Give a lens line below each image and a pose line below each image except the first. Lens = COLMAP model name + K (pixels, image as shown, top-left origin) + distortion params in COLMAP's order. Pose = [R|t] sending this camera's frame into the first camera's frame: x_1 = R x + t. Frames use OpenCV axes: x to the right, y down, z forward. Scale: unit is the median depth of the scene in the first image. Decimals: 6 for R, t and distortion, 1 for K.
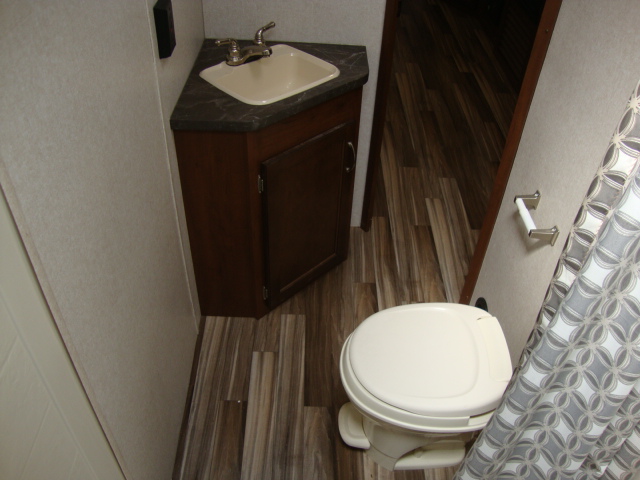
lens RADIAL K [[565.9, 0, 321.0], [0, 565.9, 242.5], [0, 0, 1]] dist [-0.084130, 0.000339]
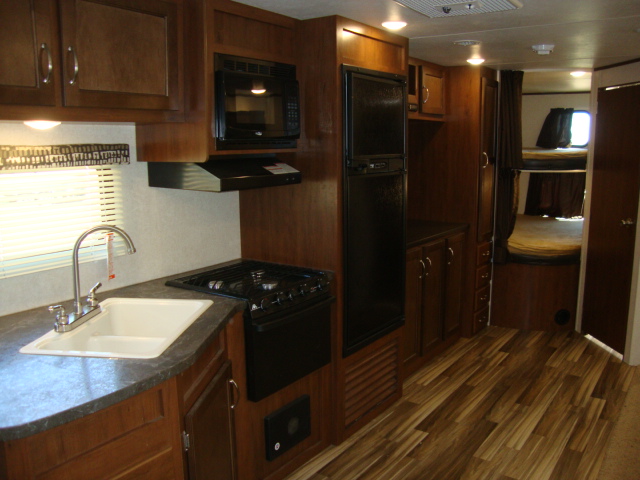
lens RADIAL K [[565.9, 0, 319.0], [0, 565.9, 239.5], [0, 0, 1]] dist [-0.084130, 0.000339]
pose [[-0.809064, -0.202220, 0.551835, -0.010689], [0.320853, 0.634701, 0.703000, -1.178446], [-0.492411, 0.745830, -0.448631, 1.320906]]
